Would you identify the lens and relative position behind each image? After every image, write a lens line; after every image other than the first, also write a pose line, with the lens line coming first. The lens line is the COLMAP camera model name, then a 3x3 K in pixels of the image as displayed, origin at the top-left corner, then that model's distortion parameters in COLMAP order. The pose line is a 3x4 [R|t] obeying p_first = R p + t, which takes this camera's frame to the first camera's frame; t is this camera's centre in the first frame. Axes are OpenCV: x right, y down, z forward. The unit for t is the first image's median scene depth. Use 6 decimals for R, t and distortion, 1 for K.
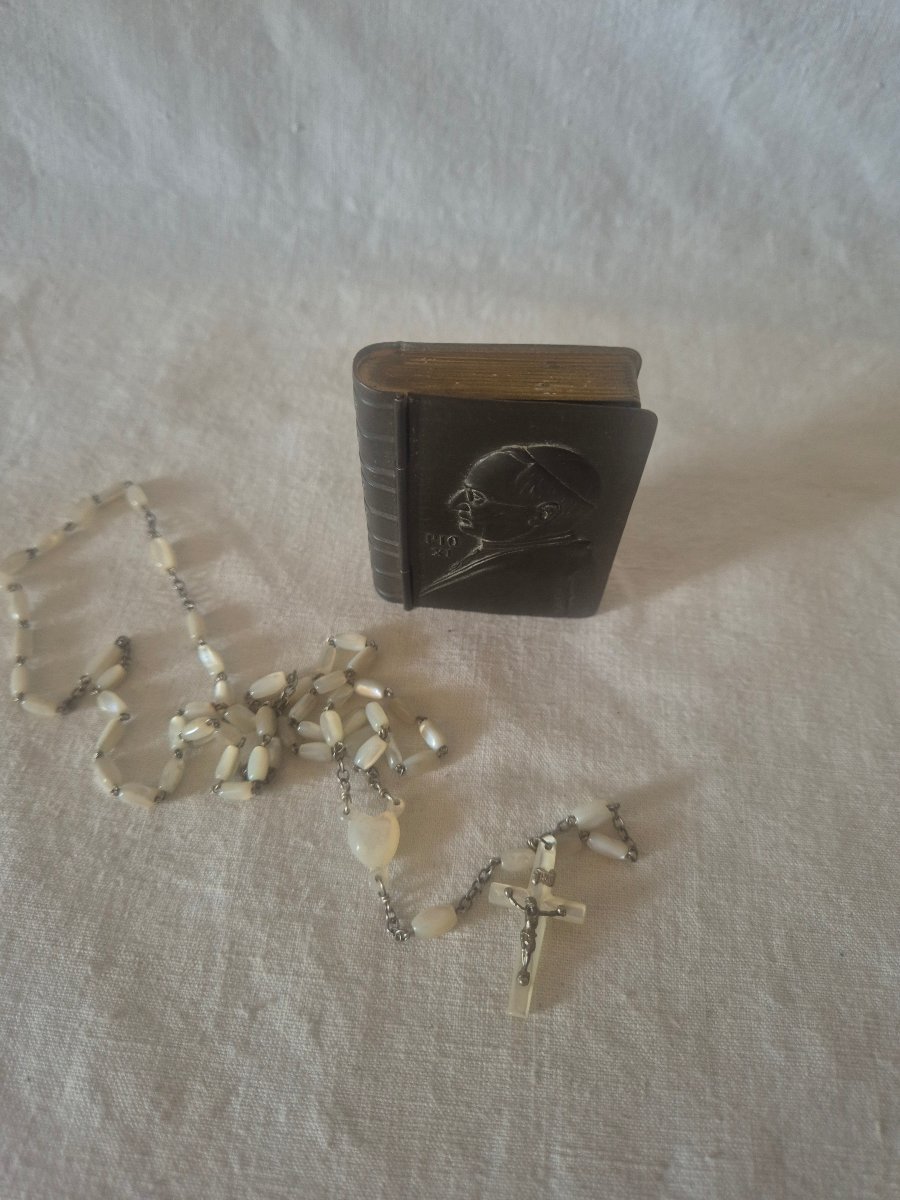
lens RADIAL K [[849.3, 0, 451.0], [0, 849.3, 621.9], [0, 0, 1]] dist [-0.004218, -0.019577]
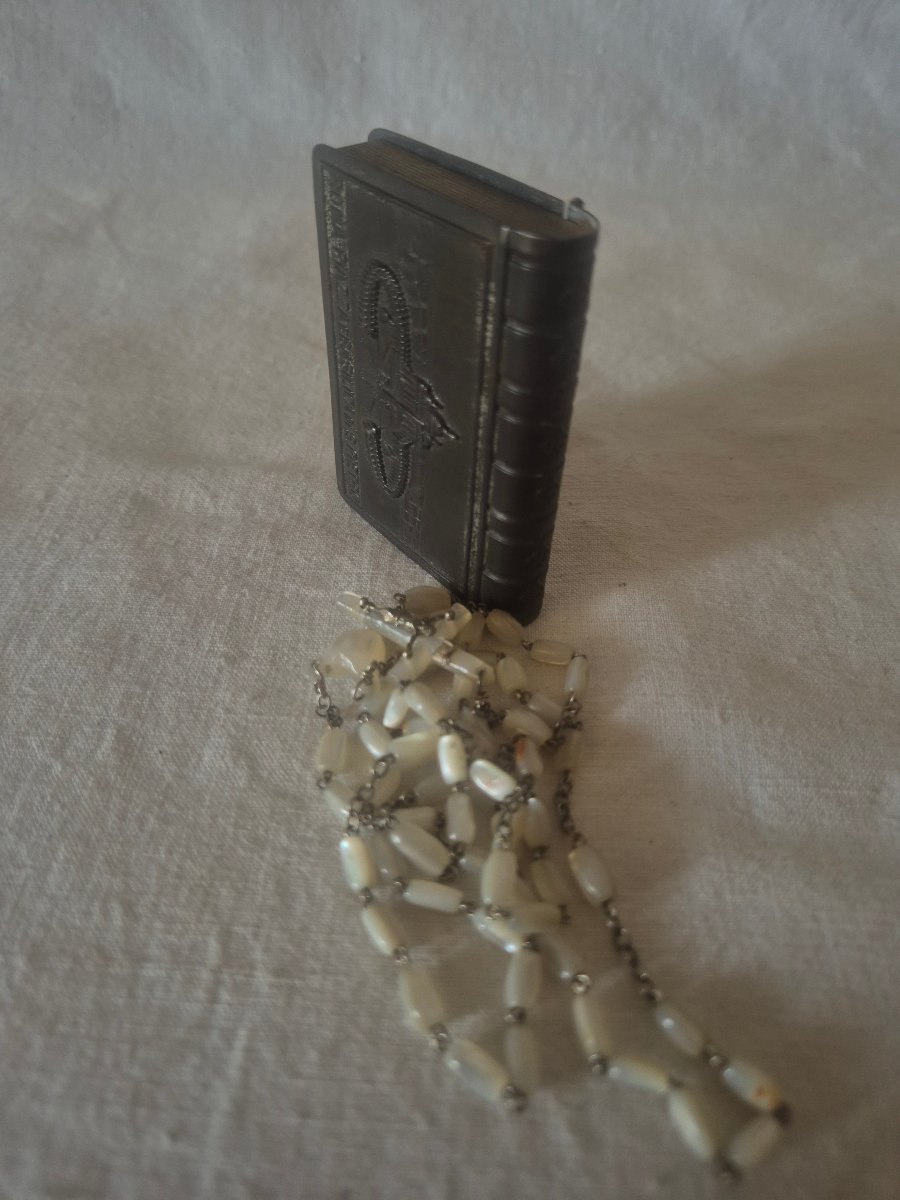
lens RADIAL K [[839.0, 0, 456.8], [0, 839.0, 598.9], [0, 0, 1]] dist [0.006015, -0.039396]
pose [[0.998872, -0.042764, 0.020661, -0.121961], [0.045691, 0.983985, -0.172296, 0.341213], [-0.012962, 0.173046, 0.984828, 0.051030]]
